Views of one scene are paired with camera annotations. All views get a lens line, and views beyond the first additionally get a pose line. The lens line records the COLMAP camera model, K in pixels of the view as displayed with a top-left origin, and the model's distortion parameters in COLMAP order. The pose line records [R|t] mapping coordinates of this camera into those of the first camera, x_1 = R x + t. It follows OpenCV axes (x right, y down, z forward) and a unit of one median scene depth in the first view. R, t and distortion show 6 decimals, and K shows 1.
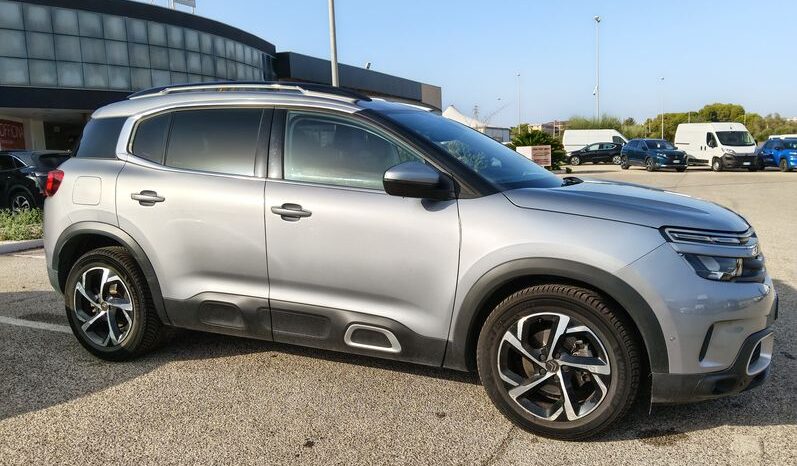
lens RADIAL K [[642.6, 0, 398.3], [0, 642.6, 229.4], [0, 0, 1]] dist [0.068681, -0.154780]
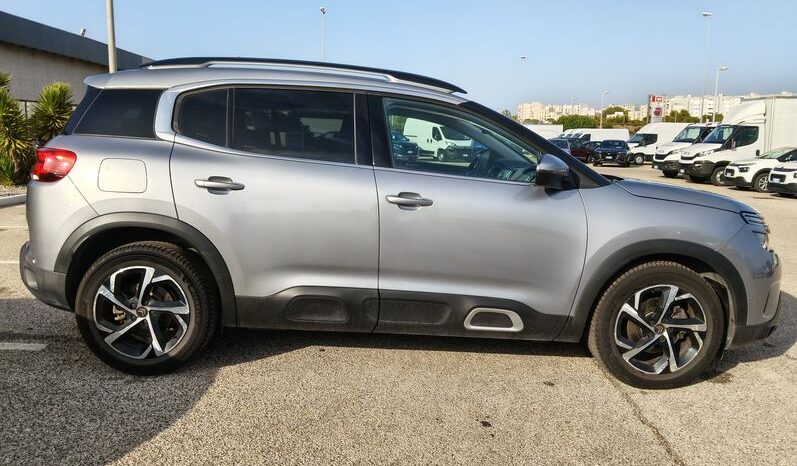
lens RADIAL K [[642.6, 0, 398.3], [0, 642.6, 231.7], [0, 0, 1]] dist [0.068681, -0.154780]
pose [[0.904307, -0.023822, 0.426217, -0.647586], [0.012604, 0.999496, 0.029122, -0.008731], [-0.426696, -0.020963, 0.904152, 0.117481]]
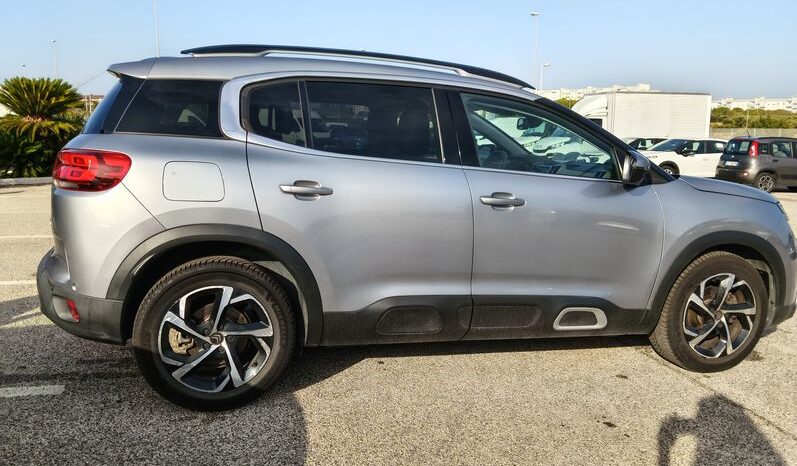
lens RADIAL K [[642.6, 0, 394.3], [0, 642.6, 229.4], [0, 0, 1]] dist [0.068681, -0.154780]
pose [[0.774372, -0.061877, 0.629698, -0.955691], [0.042434, 0.998045, 0.045889, -0.037831], [-0.631306, -0.008814, 0.775484, 0.386269]]
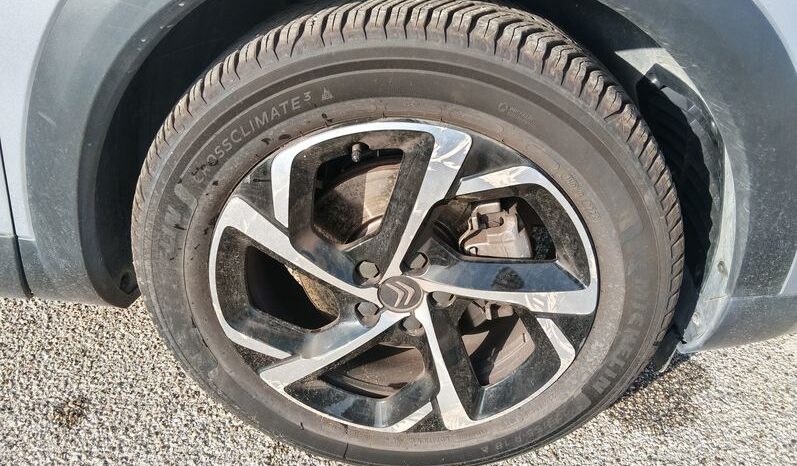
lens RADIAL K [[642.6, 0, 393.0], [0, 642.6, 225.9], [0, 0, 1]] dist [0.068681, -0.154780]
pose [[0.939720, -0.153910, 0.305348, 0.139535], [0.008391, 0.903087, 0.429376, 0.054236], [-0.341841, -0.400931, 0.849941, 0.705137]]
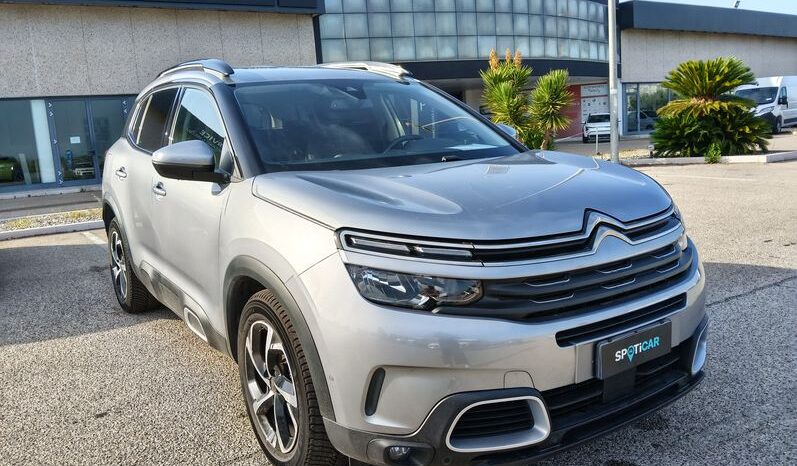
lens RADIAL K [[642.6, 0, 398.5], [0, 642.6, 233.5], [0, 0, 1]] dist [0.068681, -0.154780]
pose [[0.845958, 0.059496, -0.529919, 0.746572], [-0.023655, 0.996965, 0.074169, -0.047175], [0.532724, -0.050209, 0.844798, 0.355047]]
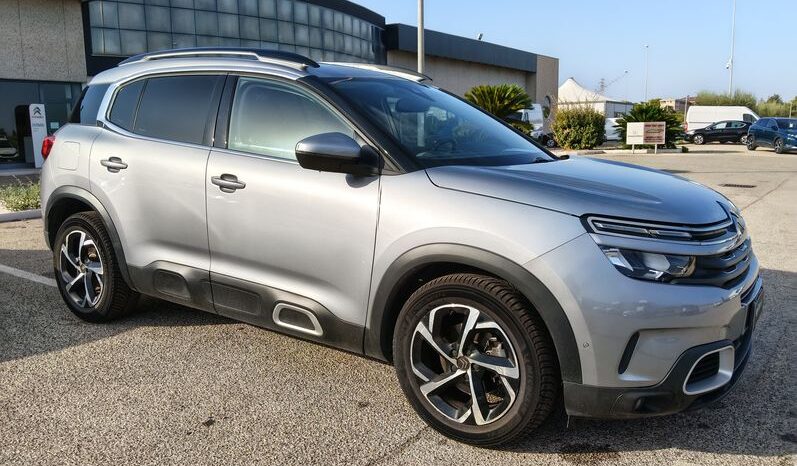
lens RADIAL K [[642.6, 0, 400.2], [0, 642.6, 231.7], [0, 0, 1]] dist [0.068681, -0.154780]
pose [[0.983976, 0.046890, -0.172024, 0.274276], [-0.039396, 0.998131, 0.046721, -0.010031], [0.173893, -0.039195, 0.983984, 0.097087]]
